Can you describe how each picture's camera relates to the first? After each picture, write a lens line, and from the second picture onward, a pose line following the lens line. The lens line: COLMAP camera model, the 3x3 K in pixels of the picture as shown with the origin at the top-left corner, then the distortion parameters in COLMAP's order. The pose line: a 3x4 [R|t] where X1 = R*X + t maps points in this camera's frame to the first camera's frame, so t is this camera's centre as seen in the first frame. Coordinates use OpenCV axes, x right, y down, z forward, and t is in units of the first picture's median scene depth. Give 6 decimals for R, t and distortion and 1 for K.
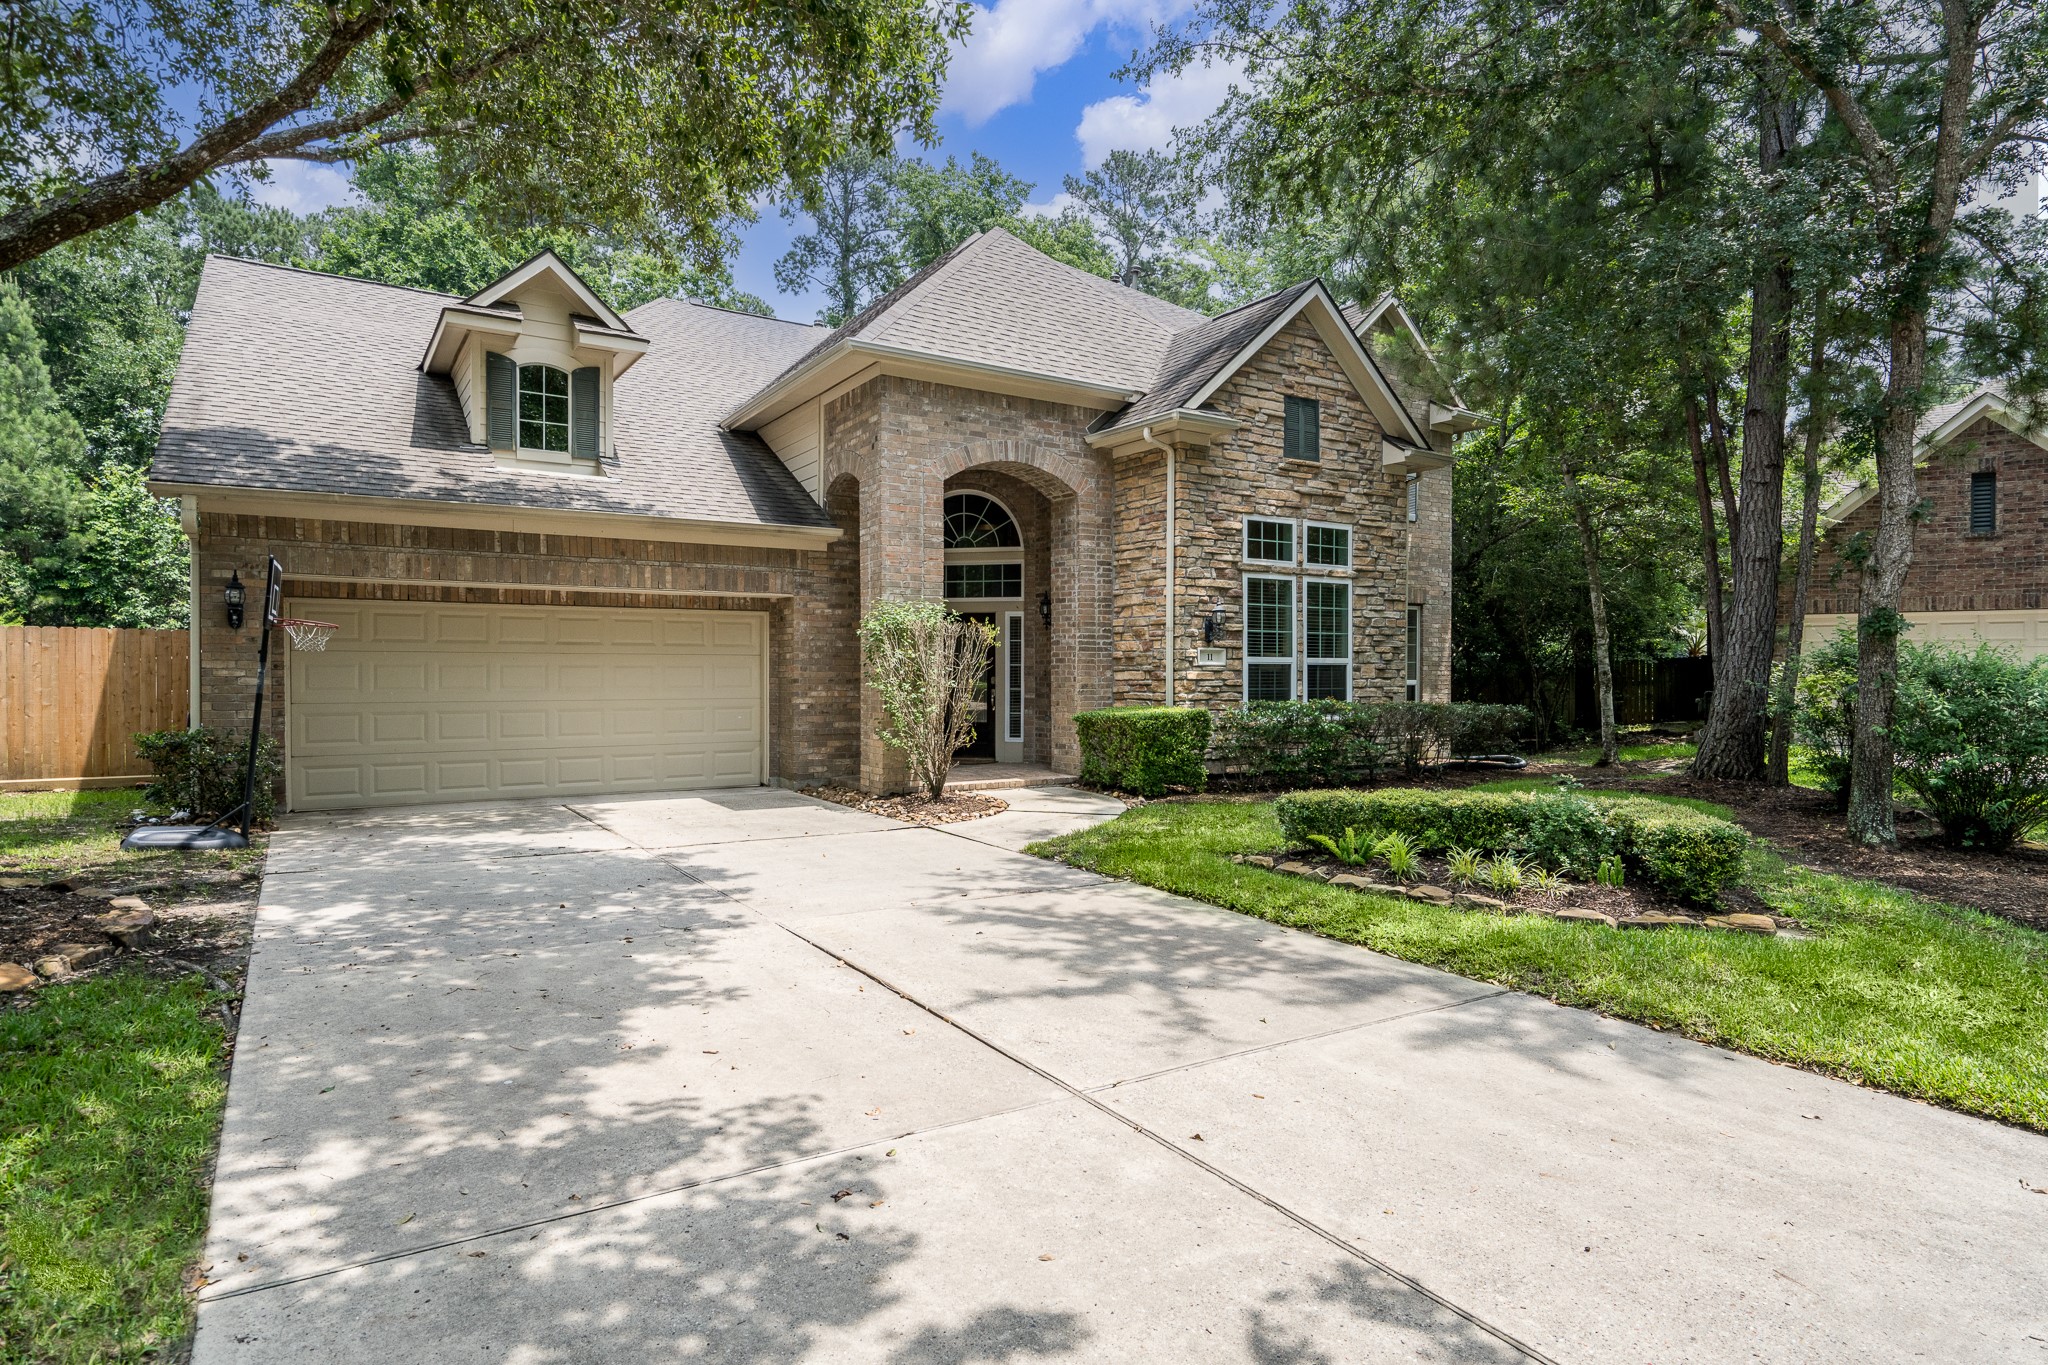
lens RADIAL K [[1111.1, 0, 970.4], [0, 1111.1, 662.1], [0, 0, 1]] dist [0.002762, 0.000537]
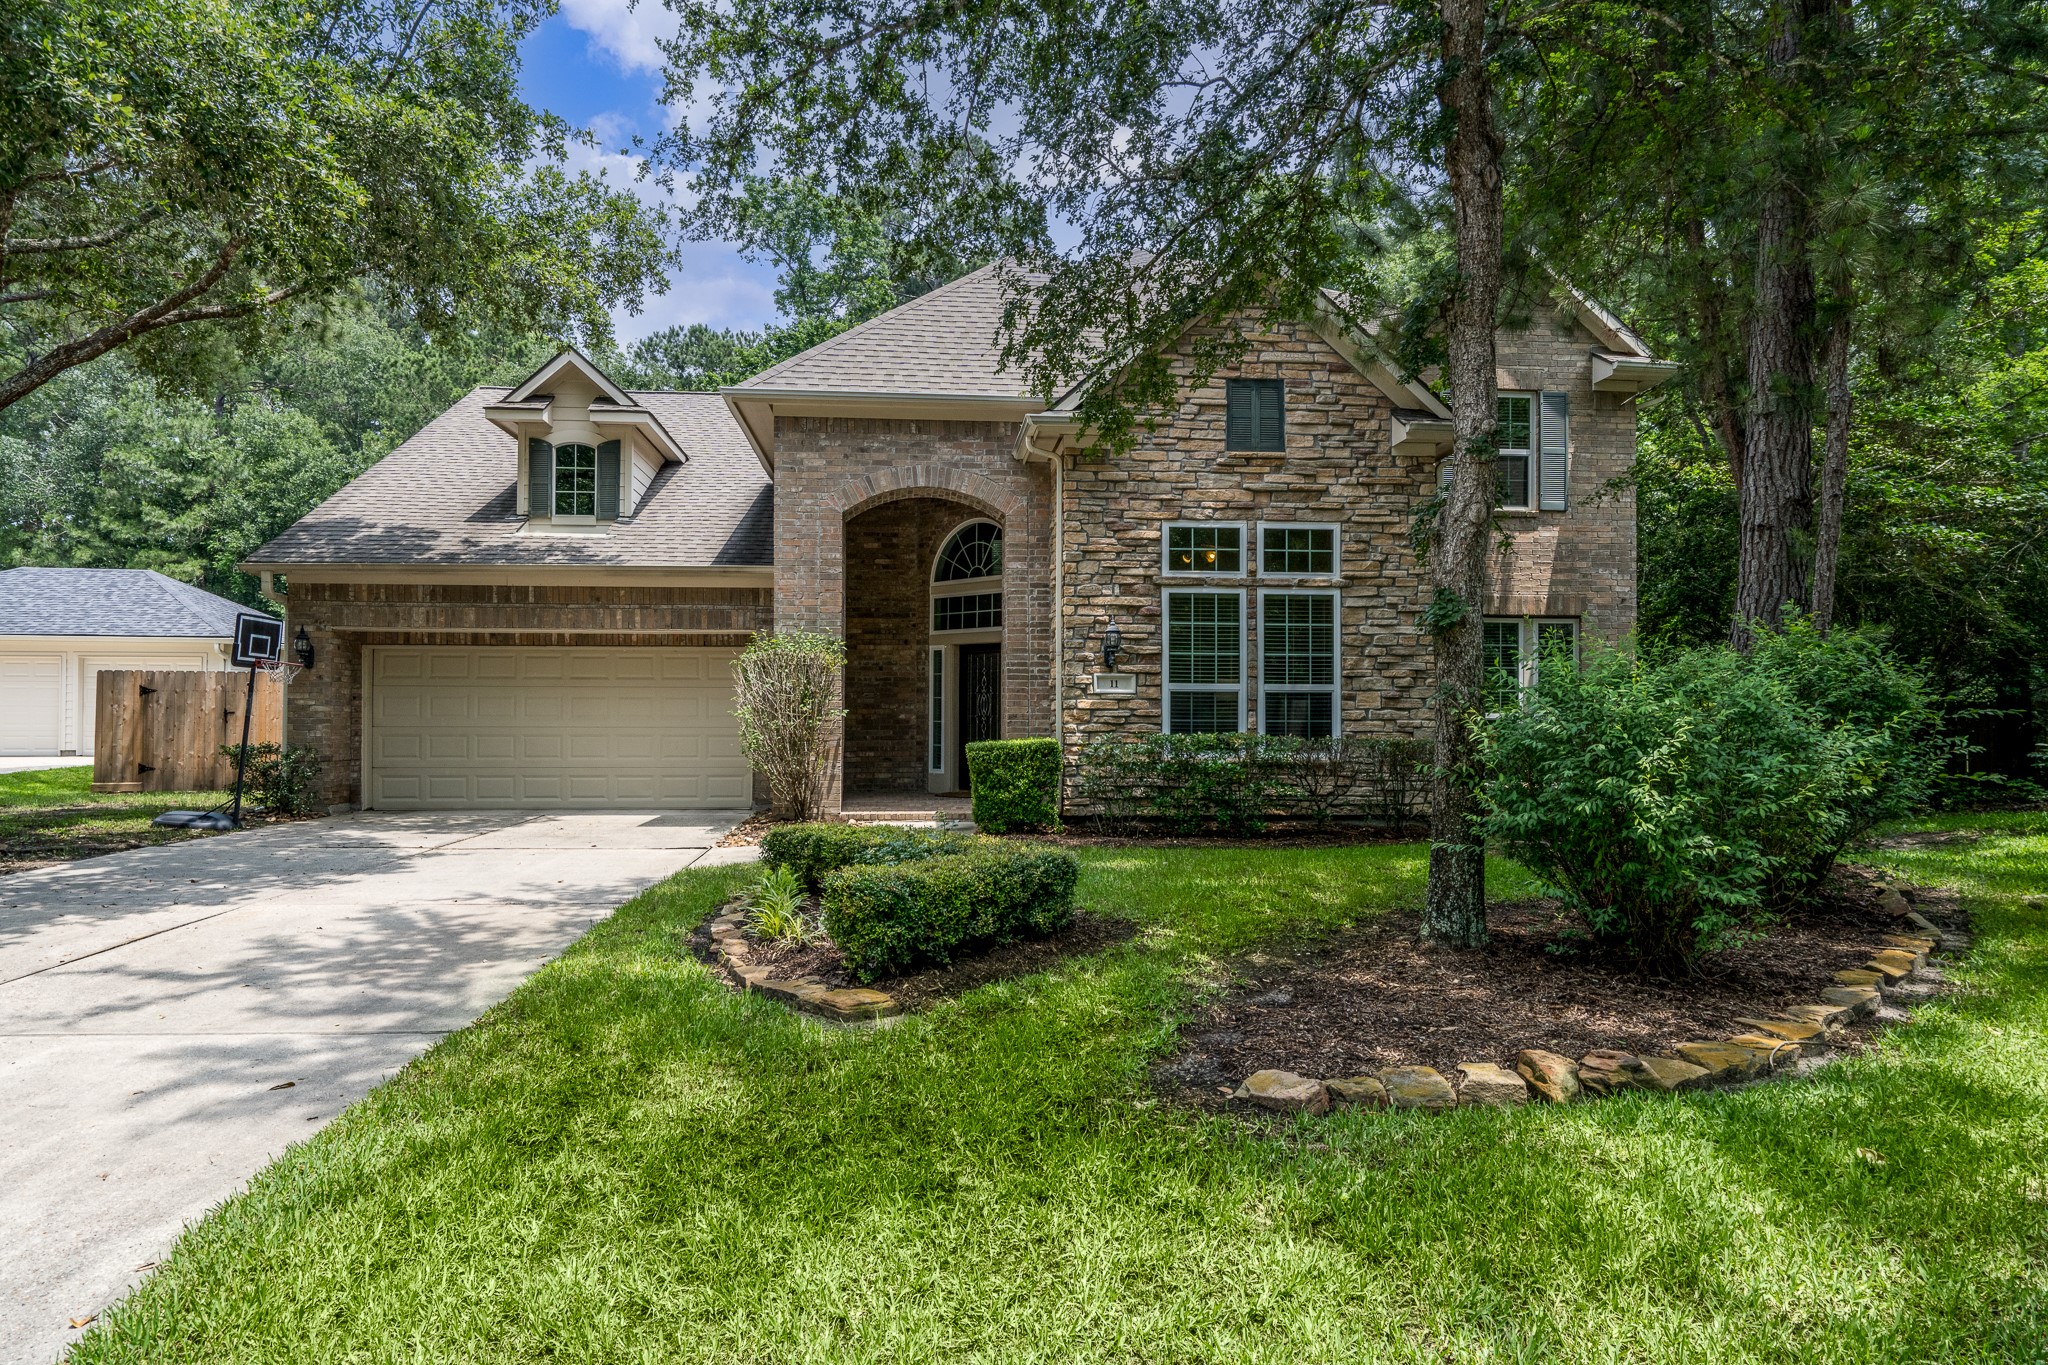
lens RADIAL K [[1111.1, 0, 1019.9], [0, 1111.1, 687.6], [0, 0, 1]] dist [0.002762, 0.000537]
pose [[0.882277, -0.010262, -0.470619, 0.554609], [0.002293, 0.999844, -0.017504, 0.013482], [0.470726, 0.014364, 0.882163, 0.172682]]
